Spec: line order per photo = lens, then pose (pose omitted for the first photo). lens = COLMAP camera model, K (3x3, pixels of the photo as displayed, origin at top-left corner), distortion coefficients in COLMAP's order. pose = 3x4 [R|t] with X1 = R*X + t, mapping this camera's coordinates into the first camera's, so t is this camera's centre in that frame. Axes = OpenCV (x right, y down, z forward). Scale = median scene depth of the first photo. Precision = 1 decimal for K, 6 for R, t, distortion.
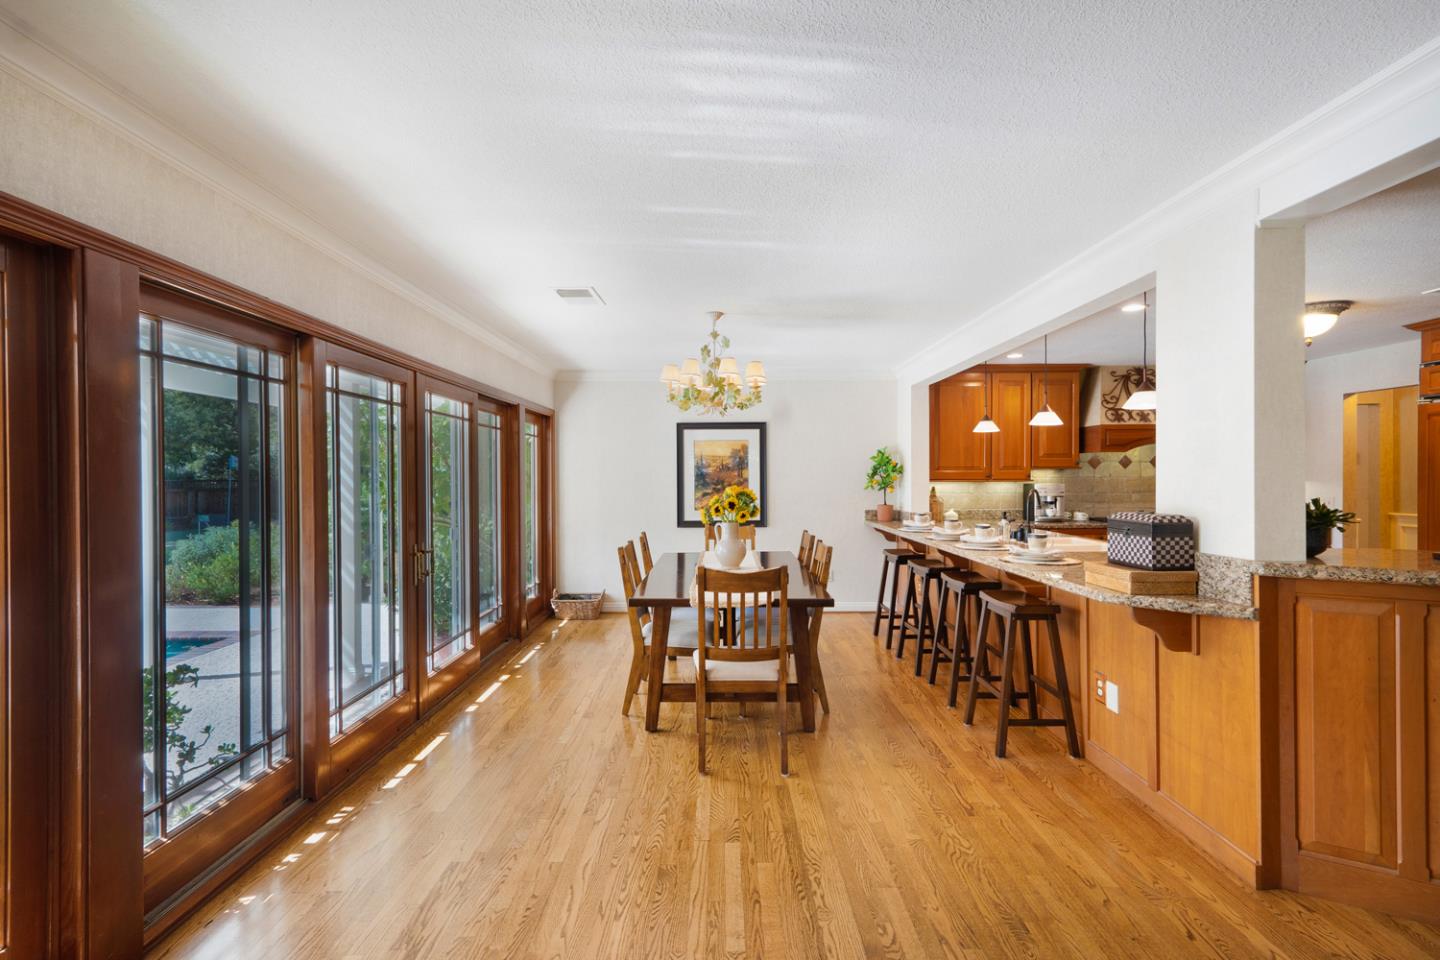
lens RADIAL K [[662.9, 0, 721.5], [0, 662.9, 483.1], [0, 0, 1]] dist [0.002467, 0.000858]
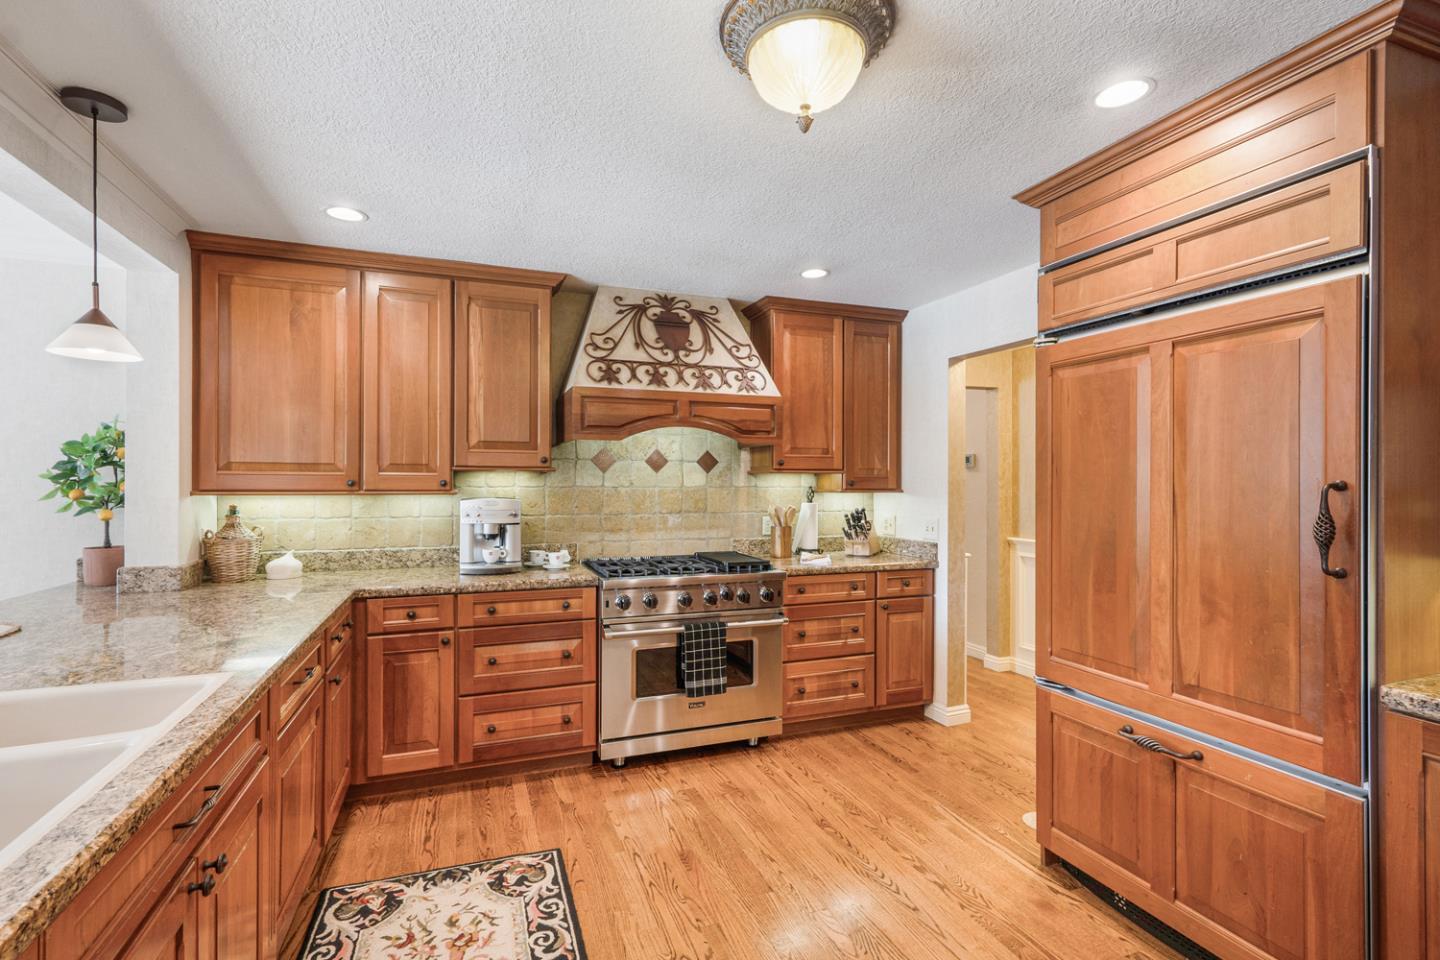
lens RADIAL K [[662.9, 0, 721.5], [0, 662.9, 483.1], [0, 0, 1]] dist [0.002467, 0.000858]
pose [[0.935461, 0.007025, 0.353360, 0.478878], [-0.004010, 0.999949, -0.009265, -0.007534], [-0.353407, 0.007250, 0.935442, 0.454916]]
